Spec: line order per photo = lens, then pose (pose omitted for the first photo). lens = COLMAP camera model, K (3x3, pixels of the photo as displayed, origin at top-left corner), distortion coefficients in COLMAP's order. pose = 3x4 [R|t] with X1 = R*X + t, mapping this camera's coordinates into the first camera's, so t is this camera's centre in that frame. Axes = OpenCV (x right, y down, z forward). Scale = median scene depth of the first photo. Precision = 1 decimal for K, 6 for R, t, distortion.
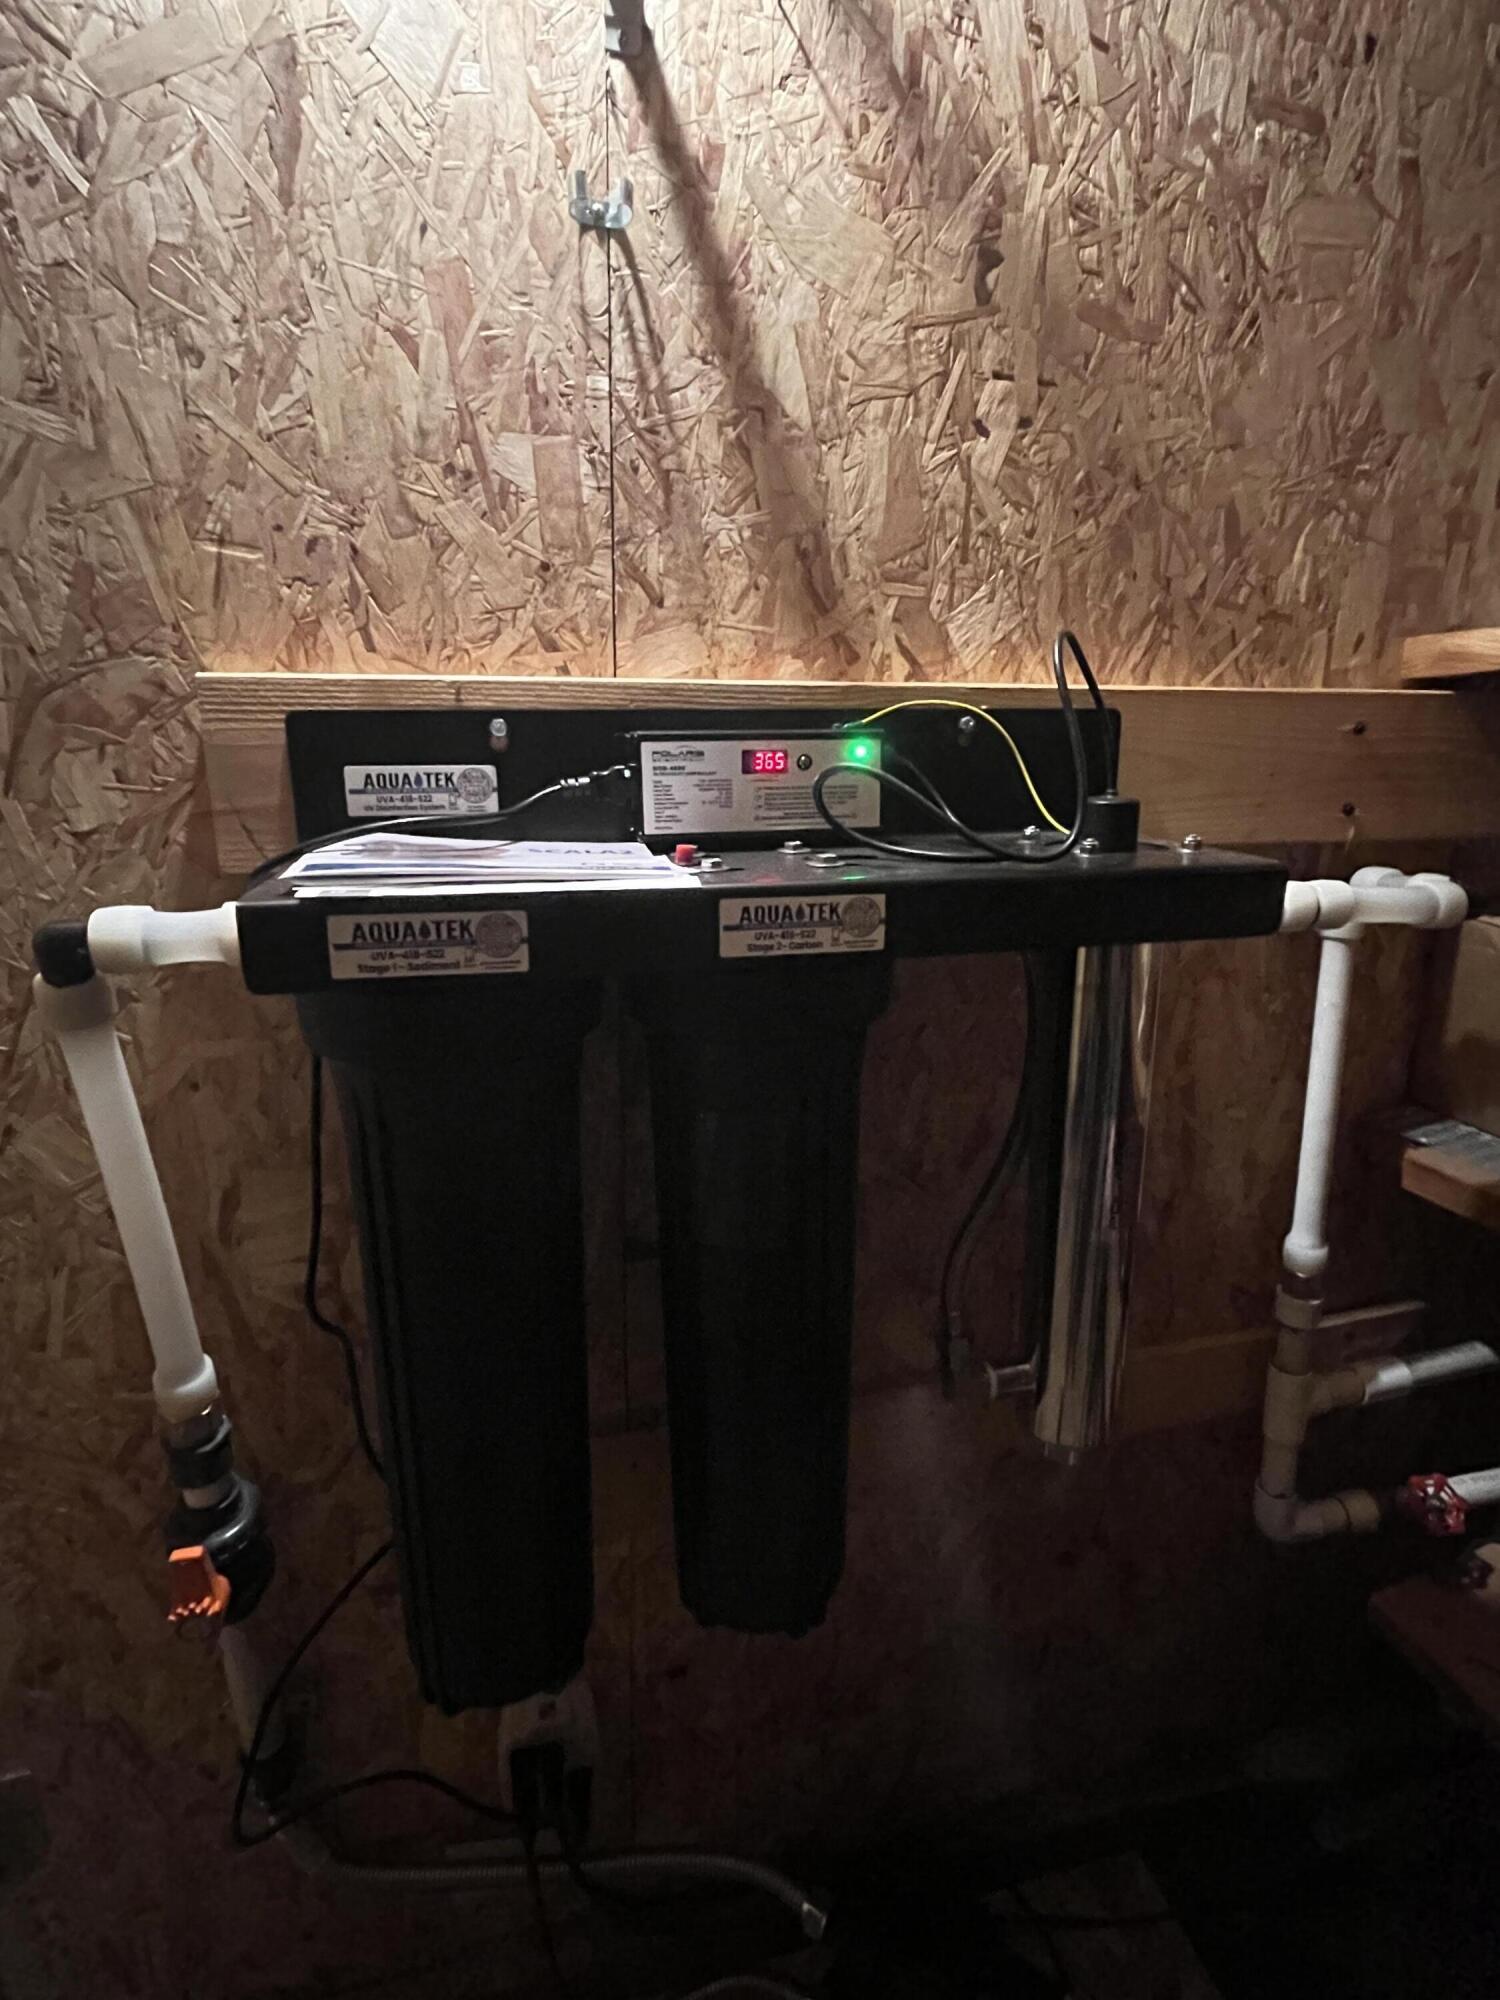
lens RADIAL K [[1020.6, 0, 758.2], [0, 1020.6, 1002.3], [0, 0, 1]] dist [-0.006979, -0.000149]
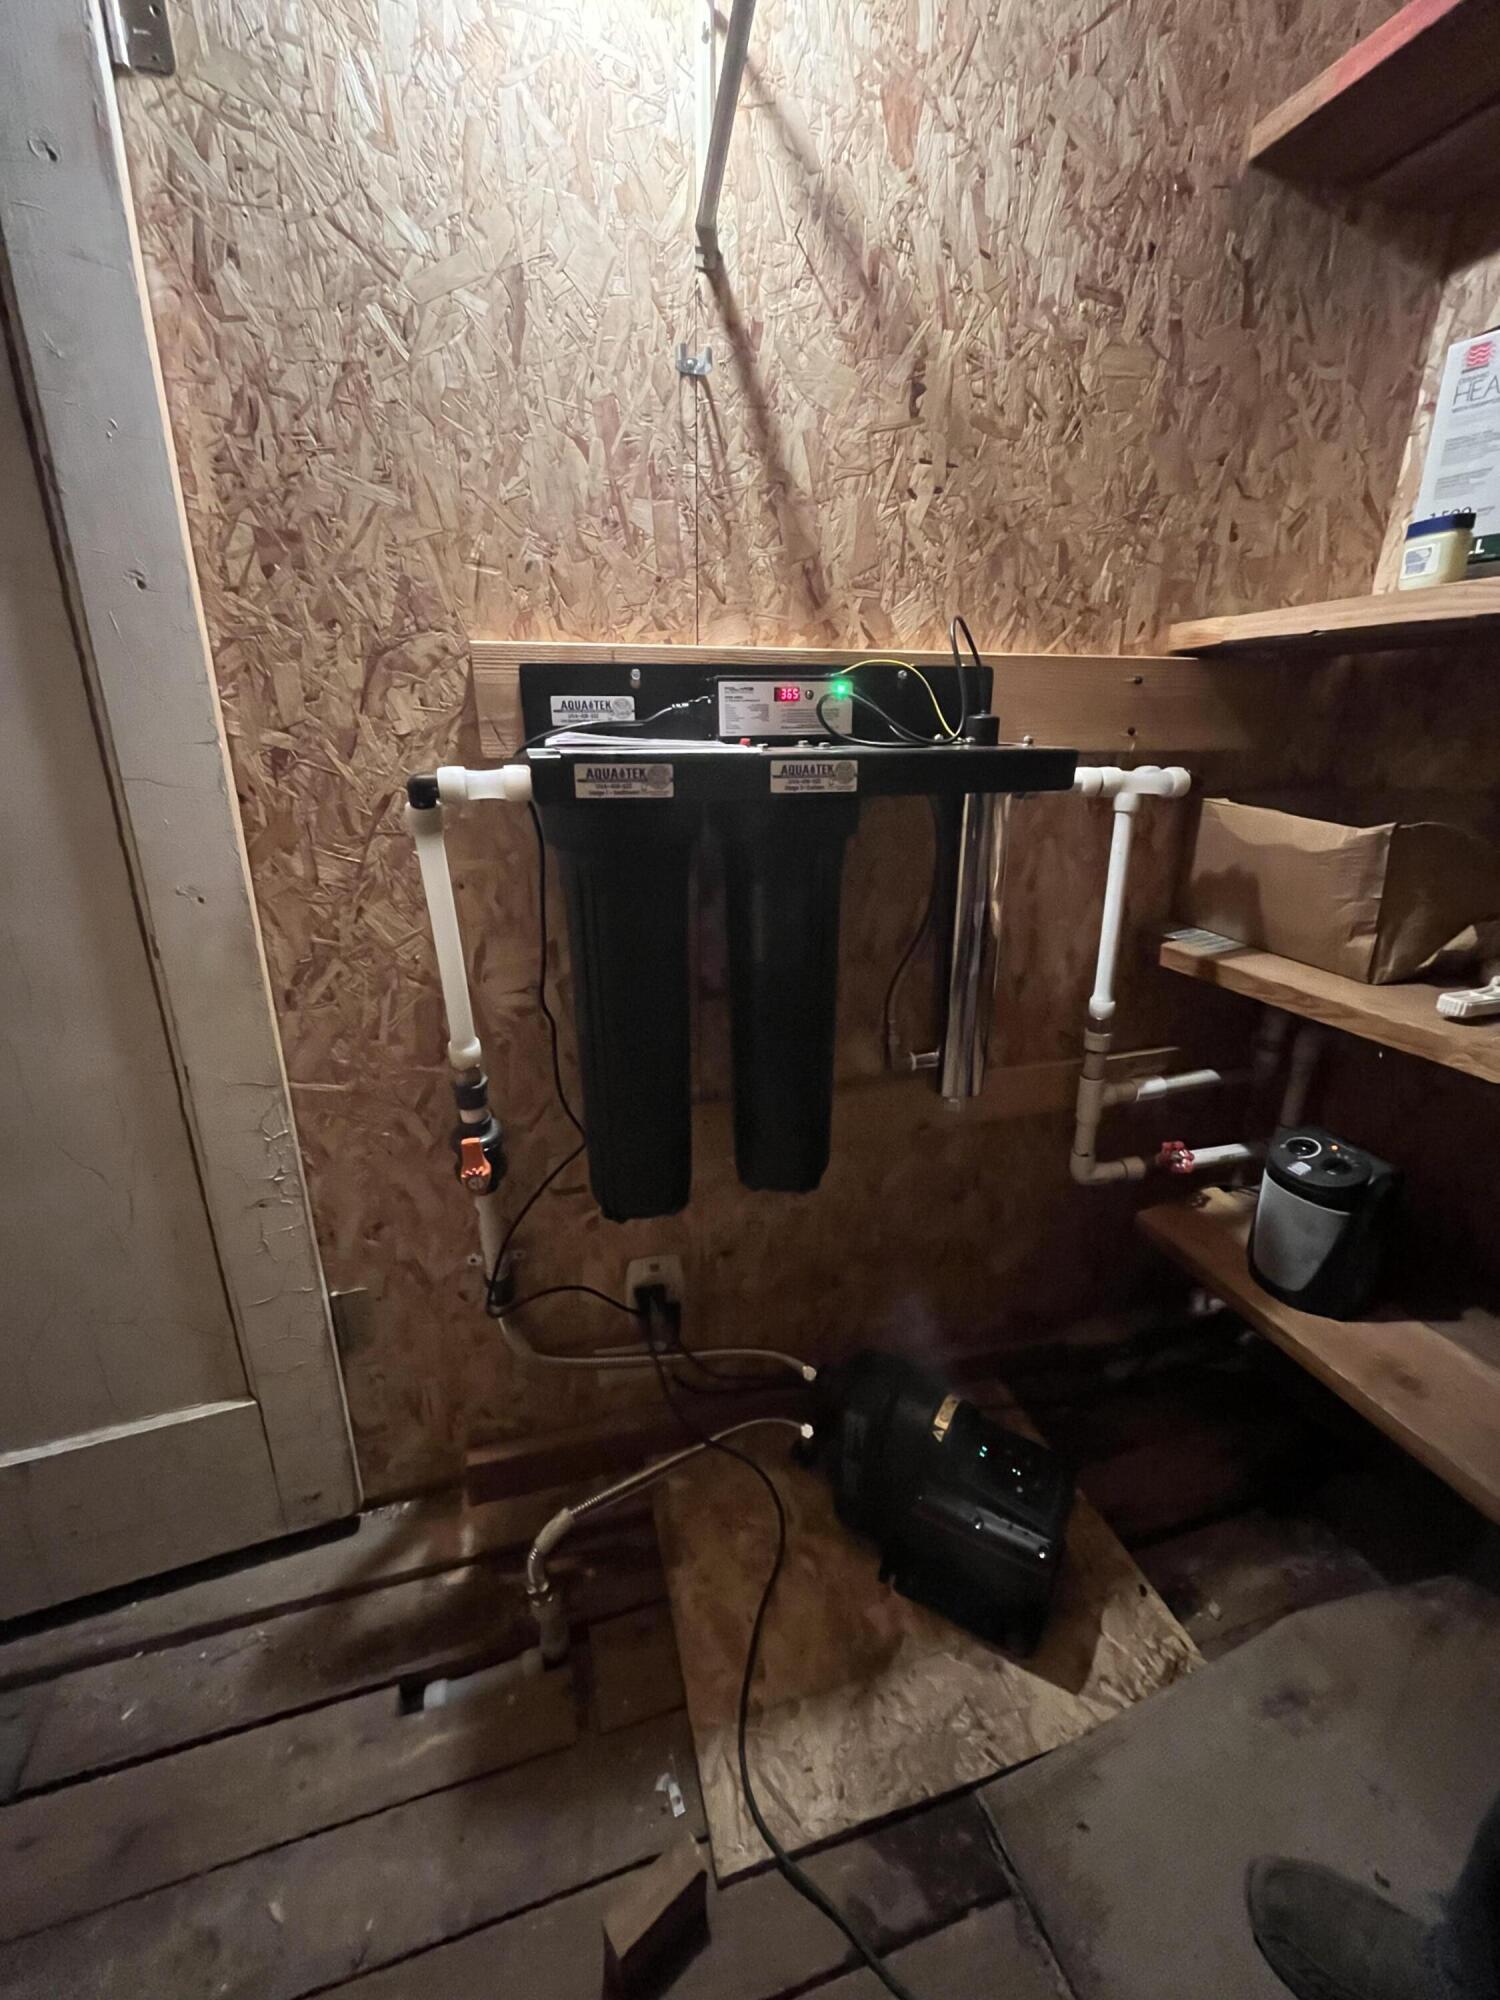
lens RADIAL K [[801.2, 0, 750.0], [0, 801.2, 1000.0], [0, 0, 1]] dist [-0.007978, 0.000588]
pose [[0.999883, -0.006871, 0.013696, -0.076966], [0.005740, 0.996700, 0.080969, 0.171014], [-0.014207, -0.080880, 0.996623, -0.401775]]
